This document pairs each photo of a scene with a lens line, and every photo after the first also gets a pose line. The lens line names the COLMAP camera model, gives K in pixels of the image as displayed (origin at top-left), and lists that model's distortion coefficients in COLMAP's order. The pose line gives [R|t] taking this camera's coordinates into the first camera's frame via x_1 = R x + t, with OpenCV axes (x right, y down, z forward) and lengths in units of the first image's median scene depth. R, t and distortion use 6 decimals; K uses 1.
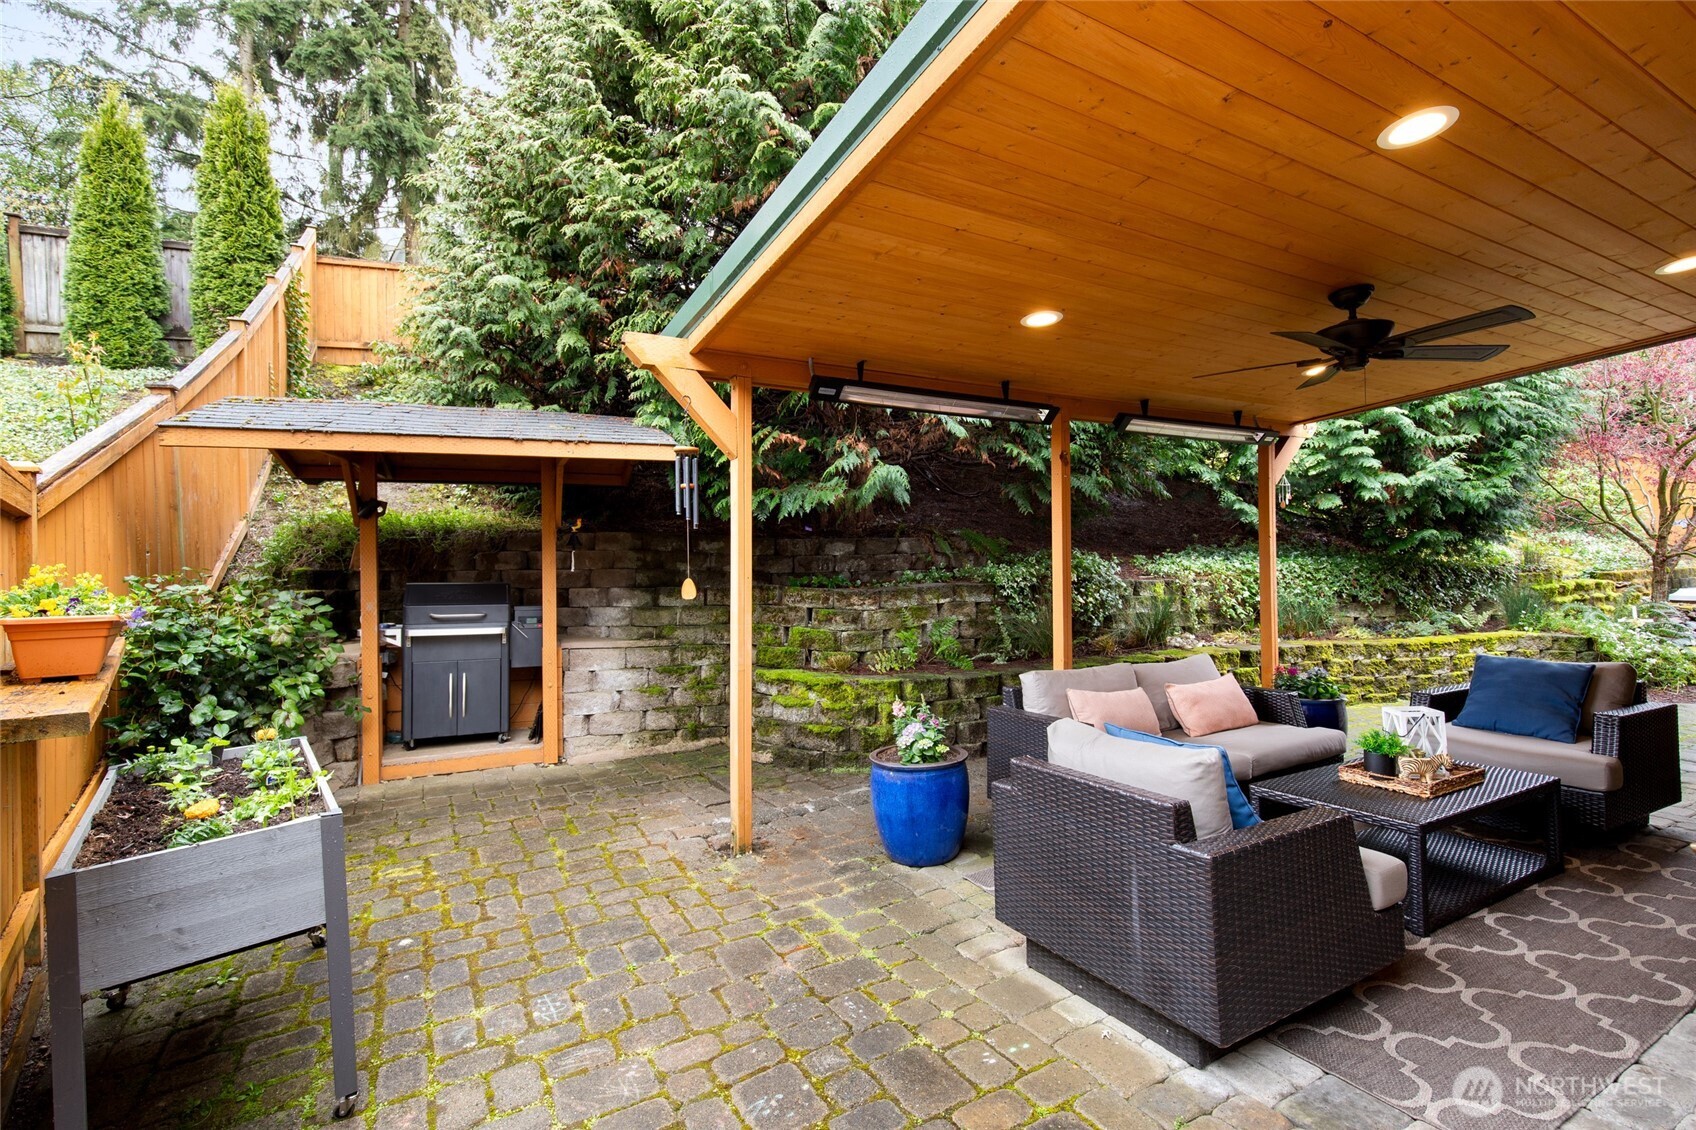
lens RADIAL K [[774.5, 0, 842.5], [0, 774.5, 557.8], [0, 0, 1]] dist [-0.000483, -0.000180]
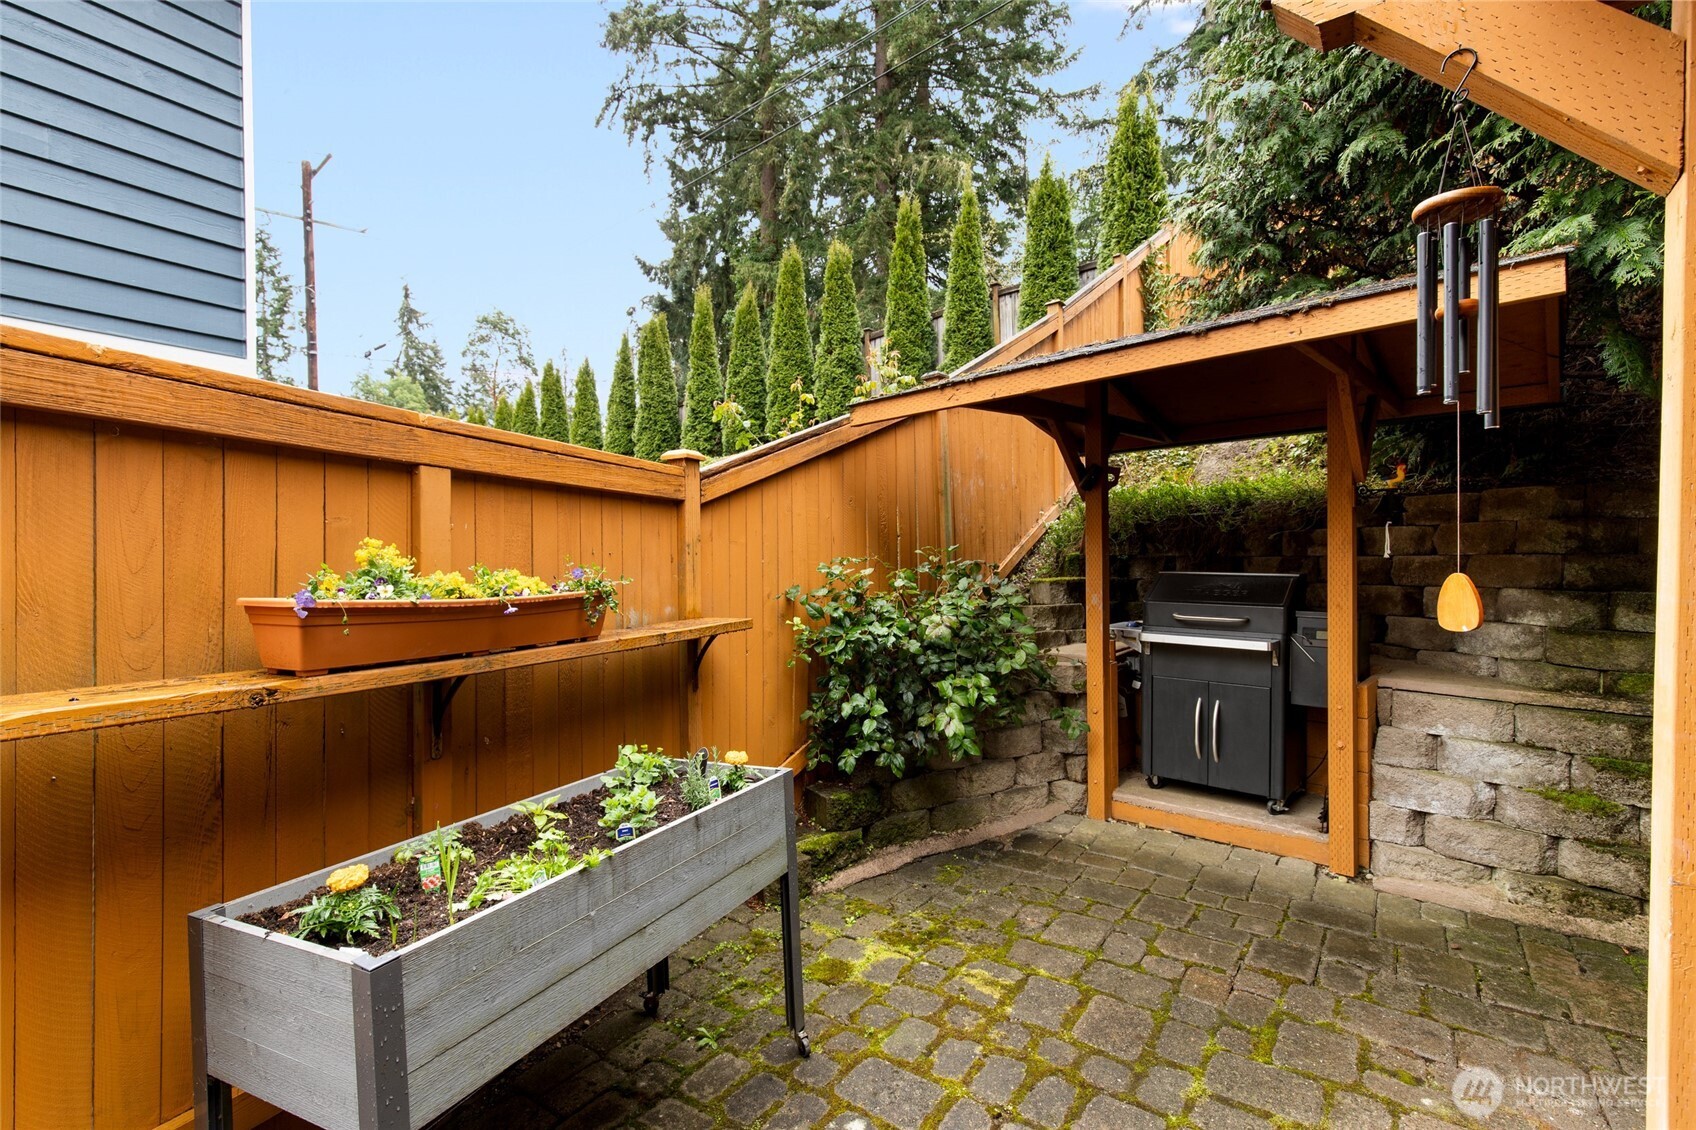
lens RADIAL K [[763.3, 0, 848.0], [0, 763.3, 565.0], [0, 0, 1]] dist [0.004322, 0.000176]
pose [[0.418417, 0.013767, -0.908151, 0.001673], [0.006677, 0.999811, 0.018233, 0.010281], [0.908231, -0.013693, 0.418246, 0.398483]]
